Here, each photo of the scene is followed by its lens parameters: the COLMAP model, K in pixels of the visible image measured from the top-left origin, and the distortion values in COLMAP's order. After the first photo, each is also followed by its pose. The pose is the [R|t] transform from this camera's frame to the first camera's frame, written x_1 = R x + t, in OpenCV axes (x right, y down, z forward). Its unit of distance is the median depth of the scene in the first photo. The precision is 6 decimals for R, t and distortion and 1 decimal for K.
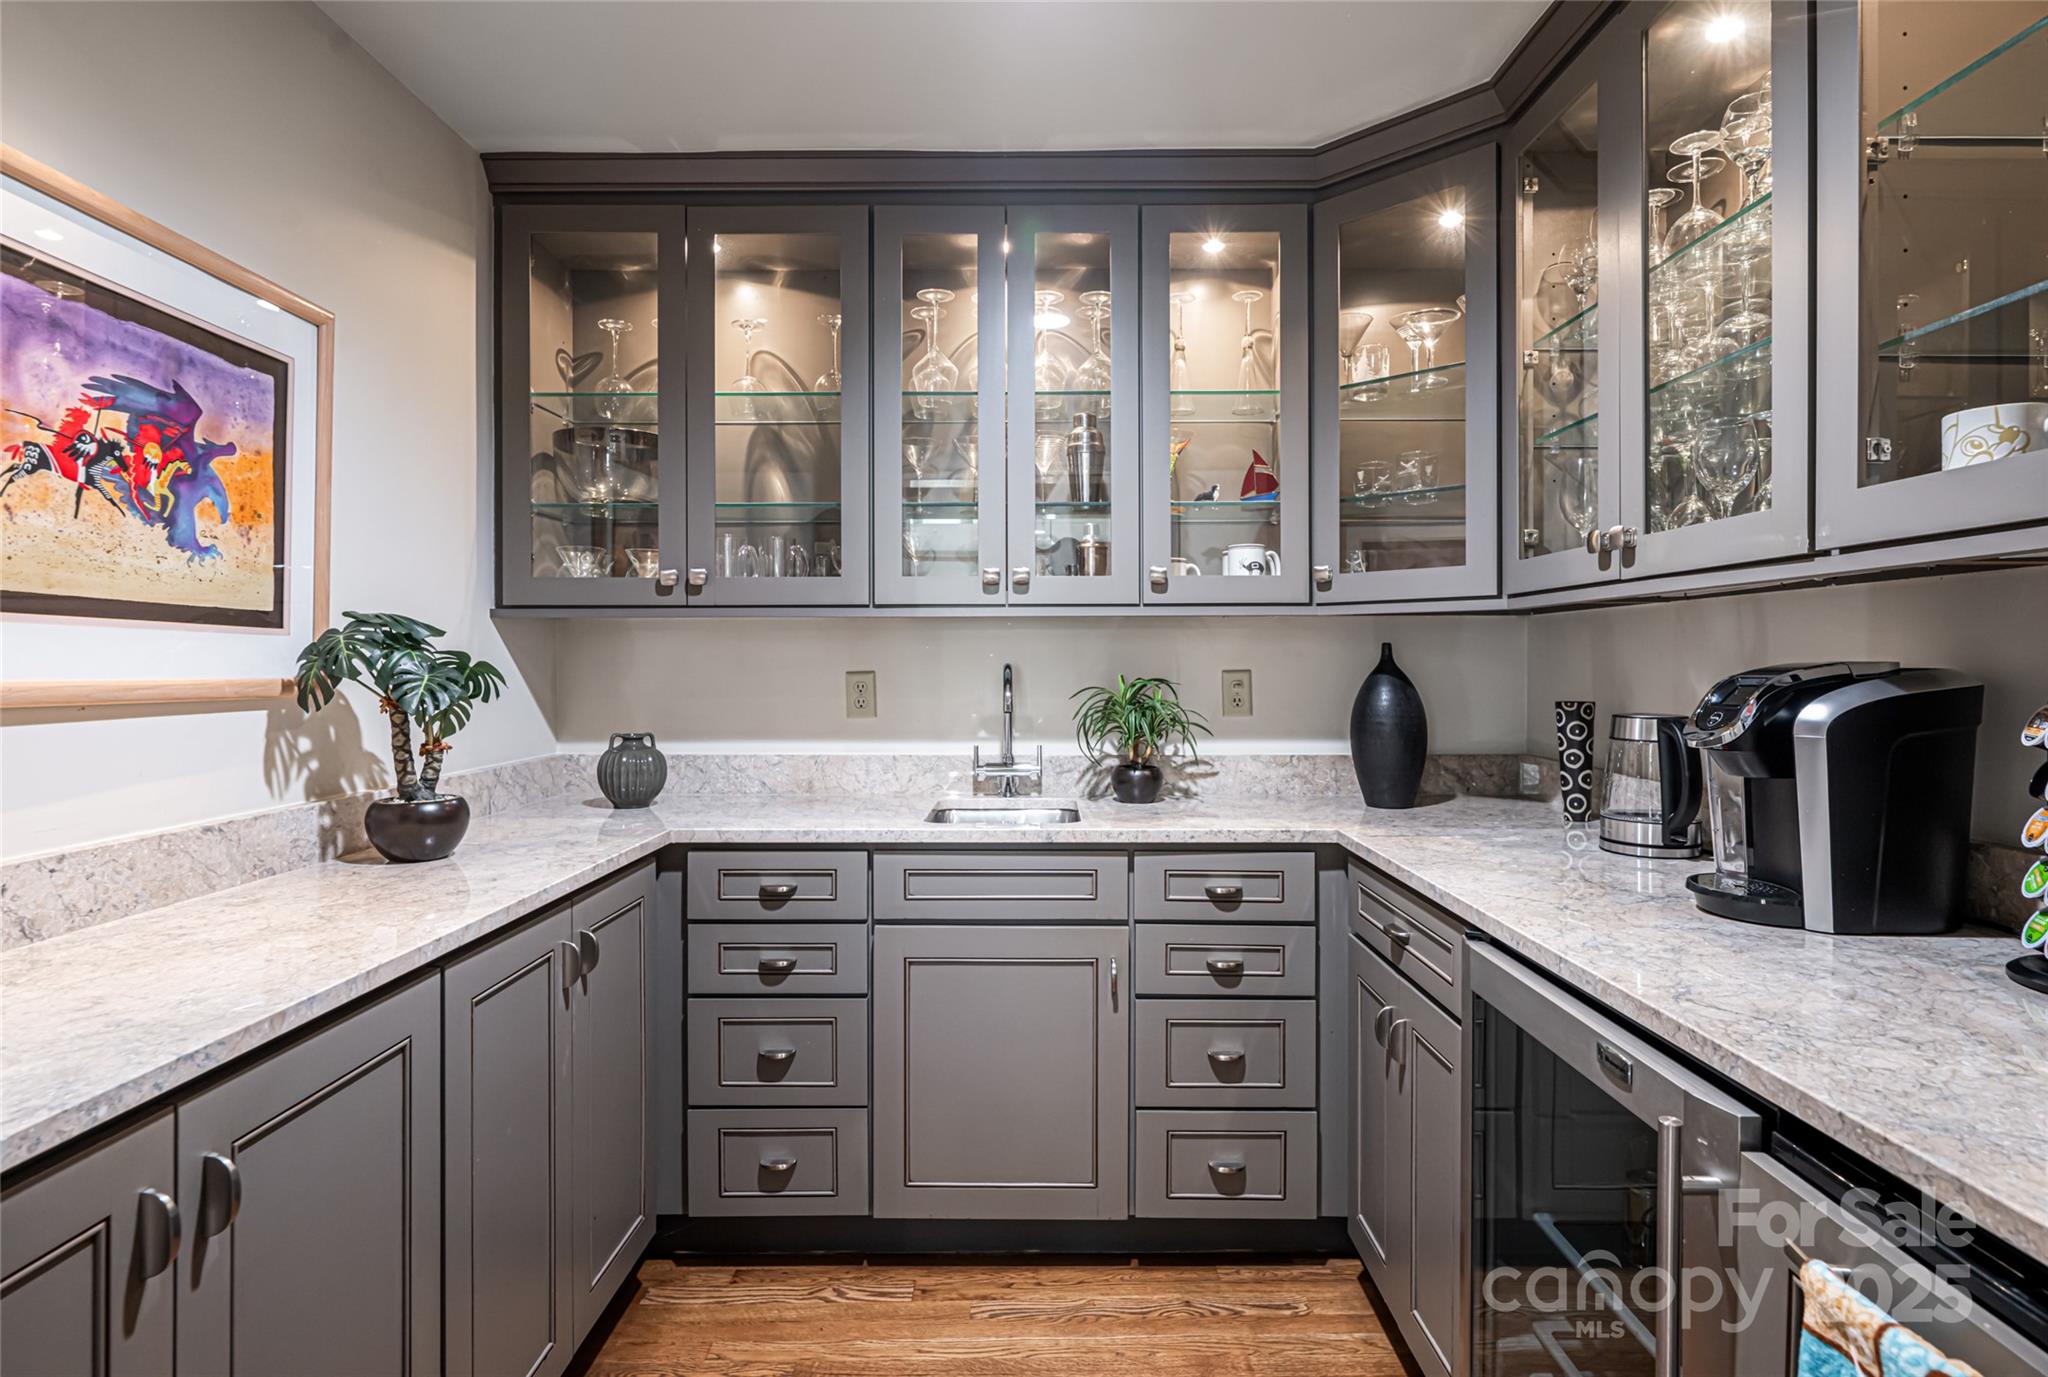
lens RADIAL K [[1053.6, 0, 1032.5], [0, 1053.6, 659.4], [0, 0, 1]] dist [0.004388, -0.000813]
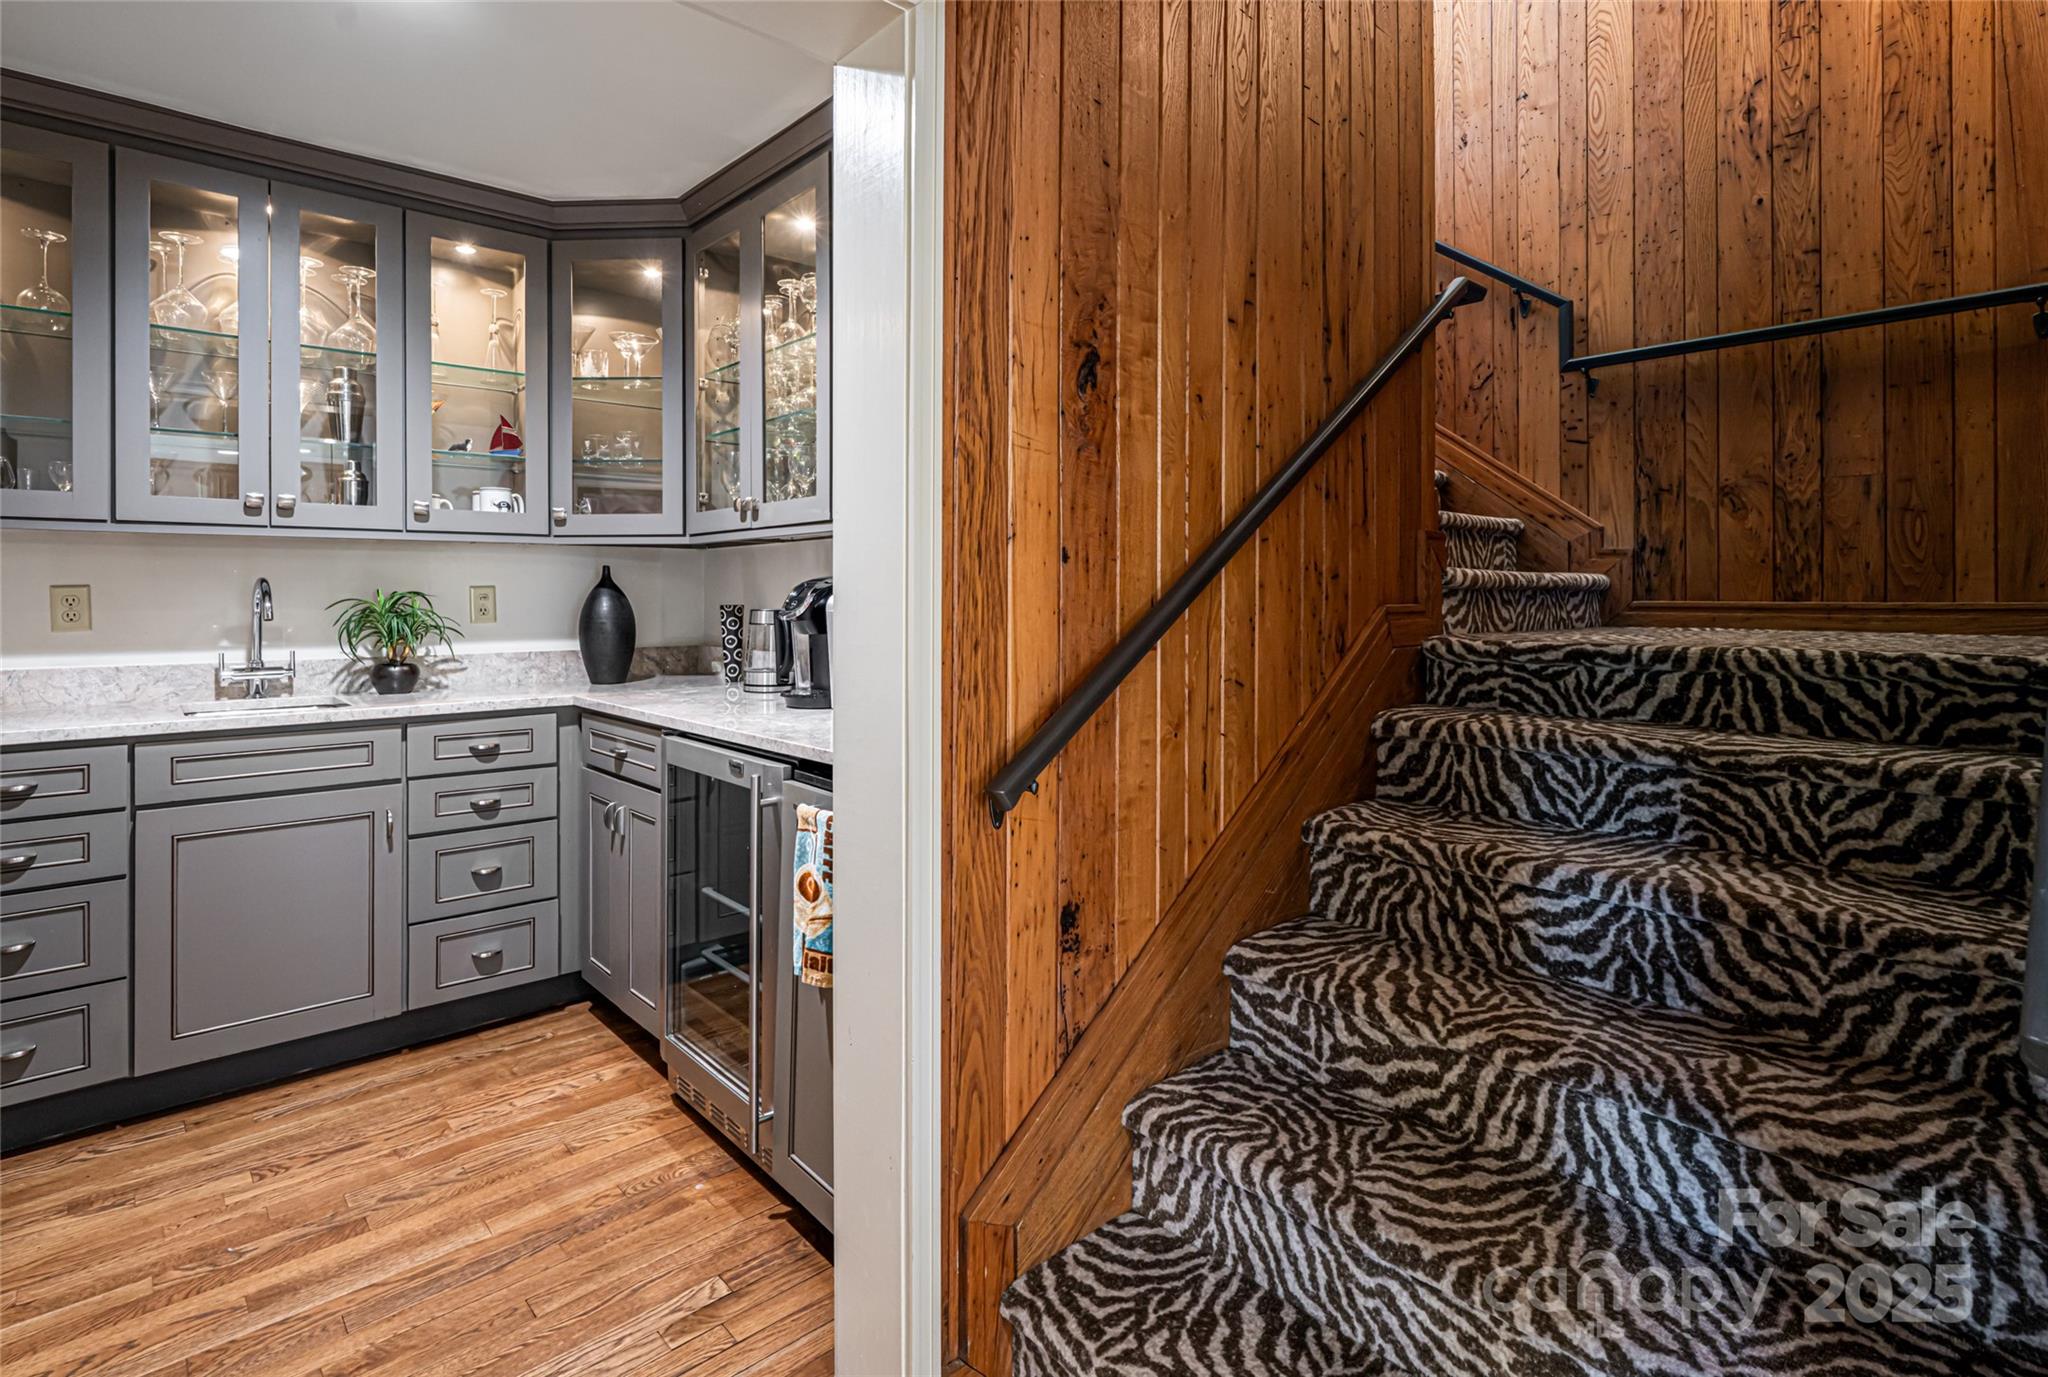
lens RADIAL K [[969.2, 0, 1025.6], [0, 969.2, 592.0], [0, 0, 1]] dist [-0.006140, 0.000164]
pose [[0.731134, -0.000337, 0.682234, -0.140085], [0.000602, 1.000000, -0.000151, 0.020835], [-0.682234, 0.000521, 0.731134, -0.332658]]
